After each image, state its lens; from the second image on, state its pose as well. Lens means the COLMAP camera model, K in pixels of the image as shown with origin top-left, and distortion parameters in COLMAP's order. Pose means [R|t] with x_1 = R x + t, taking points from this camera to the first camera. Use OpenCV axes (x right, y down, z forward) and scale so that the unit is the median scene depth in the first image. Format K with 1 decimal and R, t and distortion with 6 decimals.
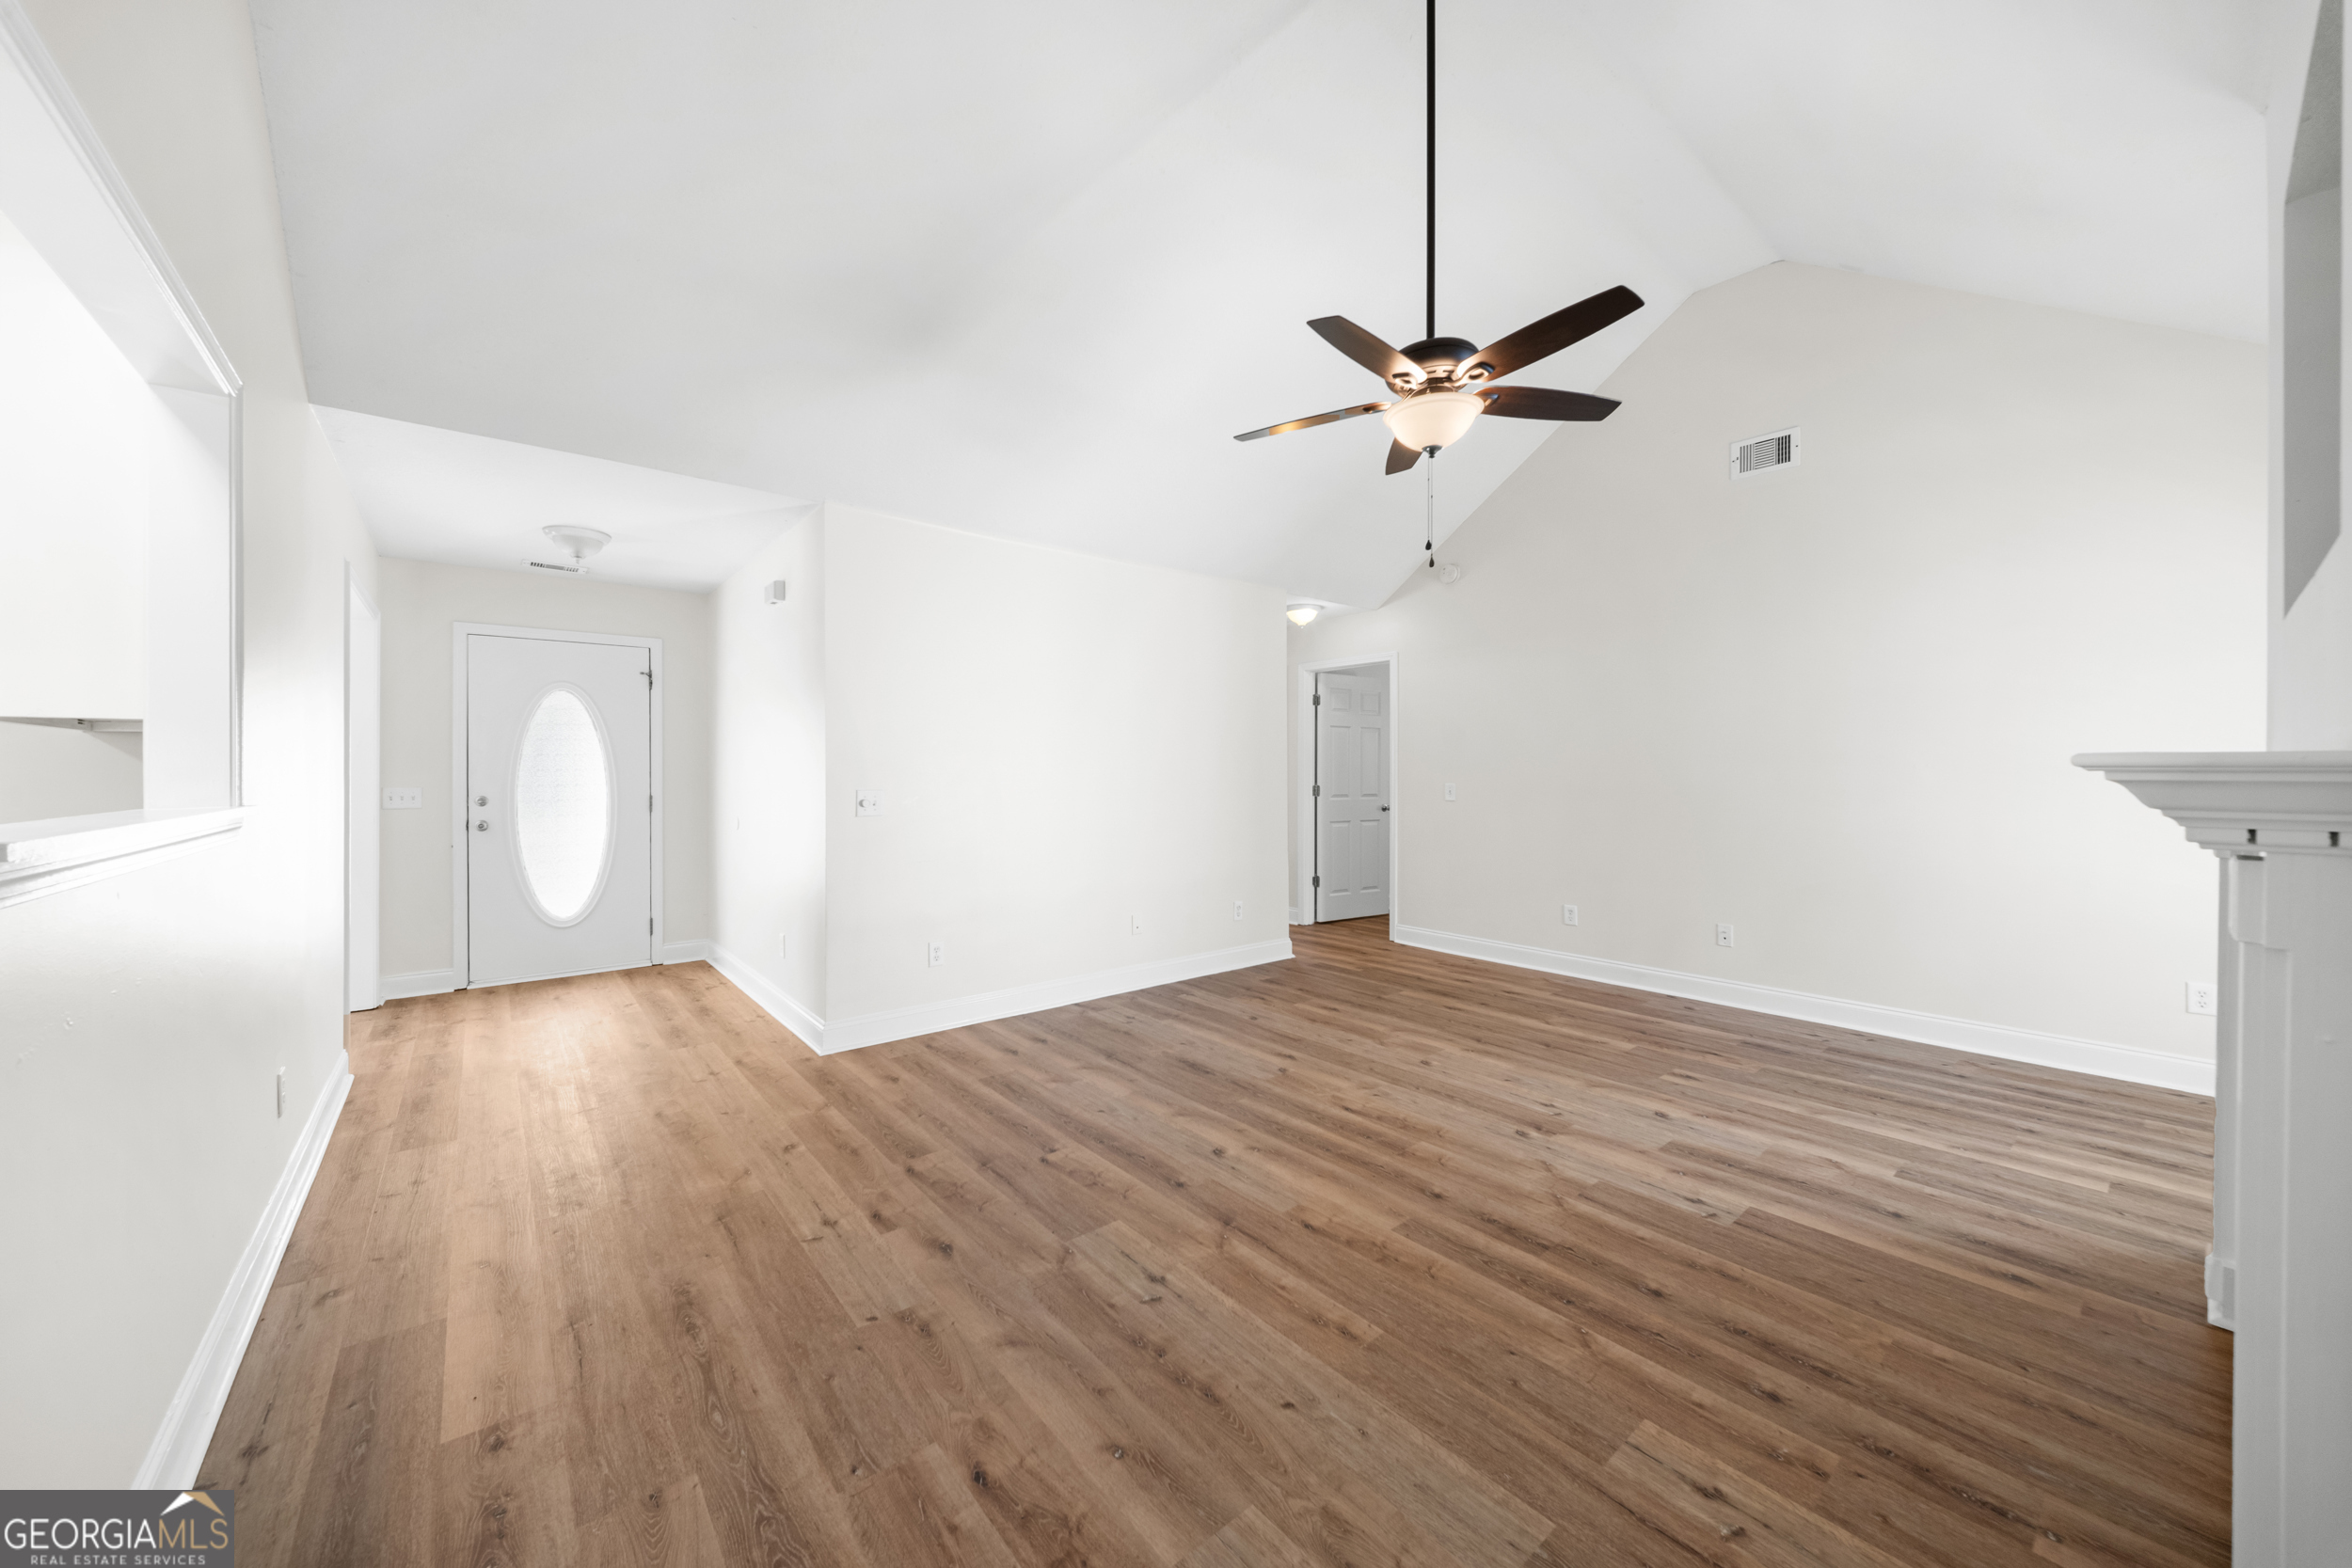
lens RADIAL K [[839.9, 0, 1177.7], [0, 839.9, 775.7], [0, 0, 1]] dist [-0.000473, -0.000061]
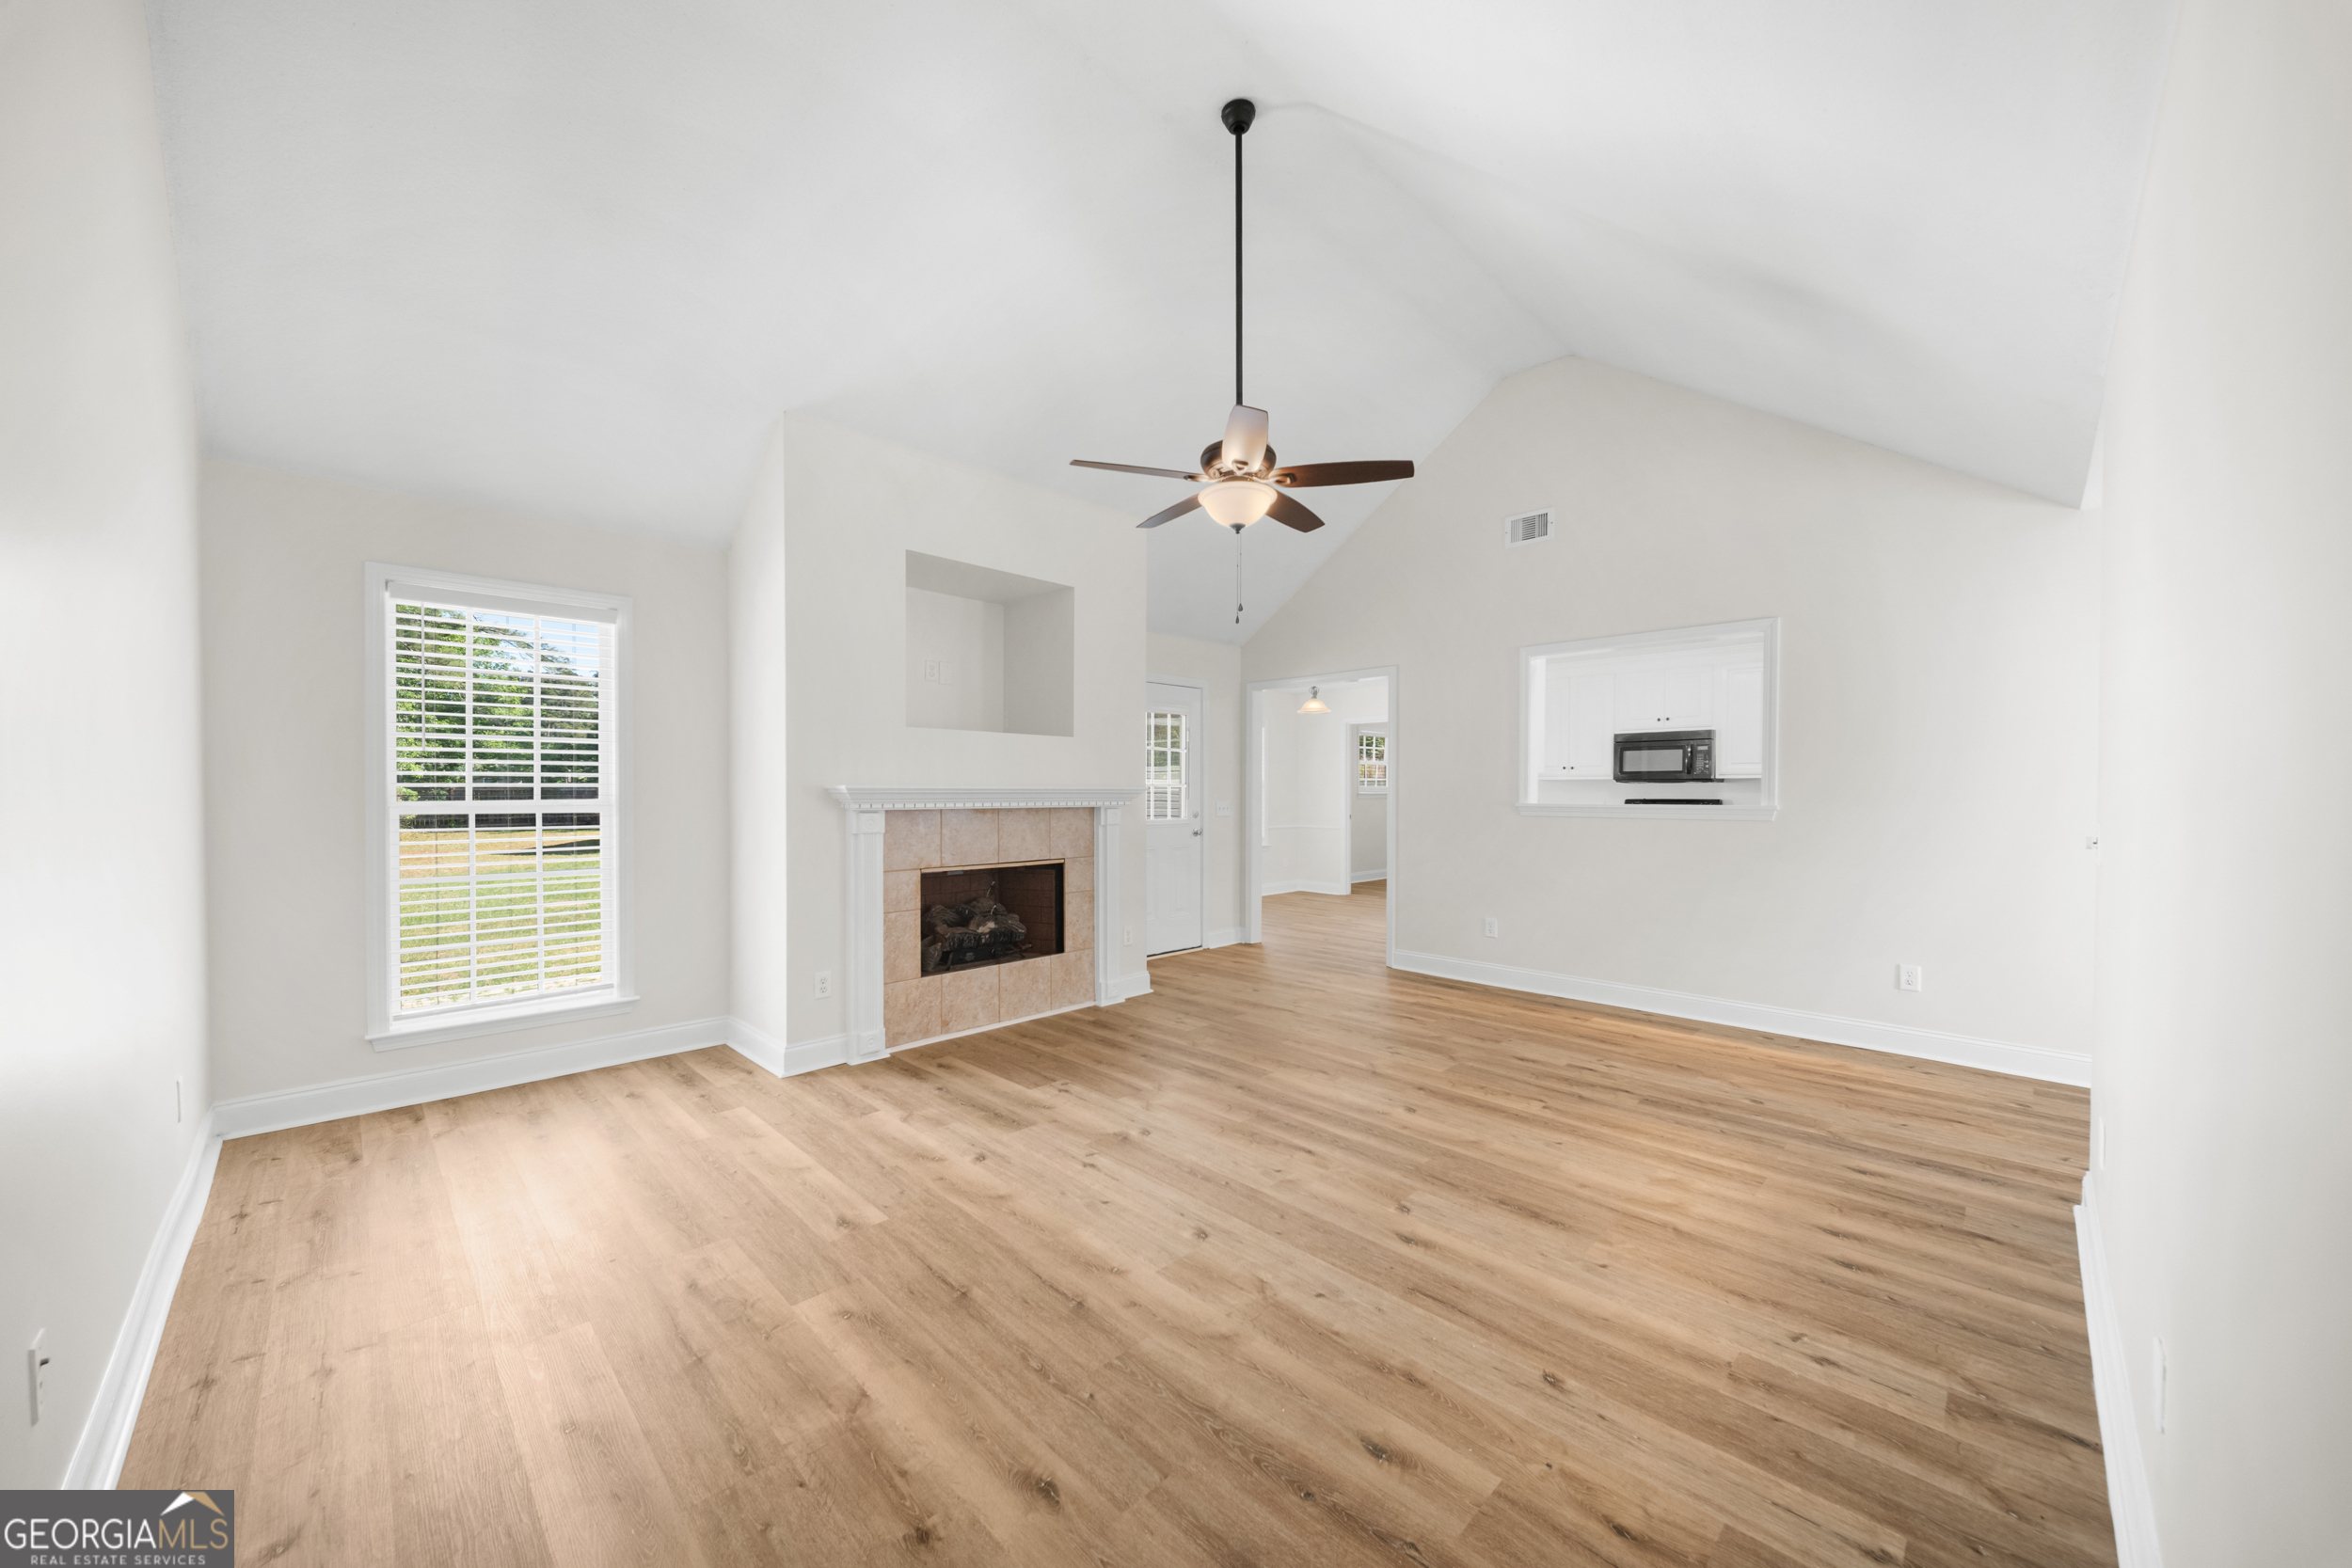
lens RADIAL K [[839.9, 0, 1177.9], [0, 839.9, 789.7], [0, 0, 1]] dist [-0.000473, -0.000061]
pose [[-0.995835, 0.001203, -0.091171, 0.467022], [0.000534, 0.999973, 0.007353, -0.016465], [0.091177, 0.007273, -0.995808, 2.068092]]
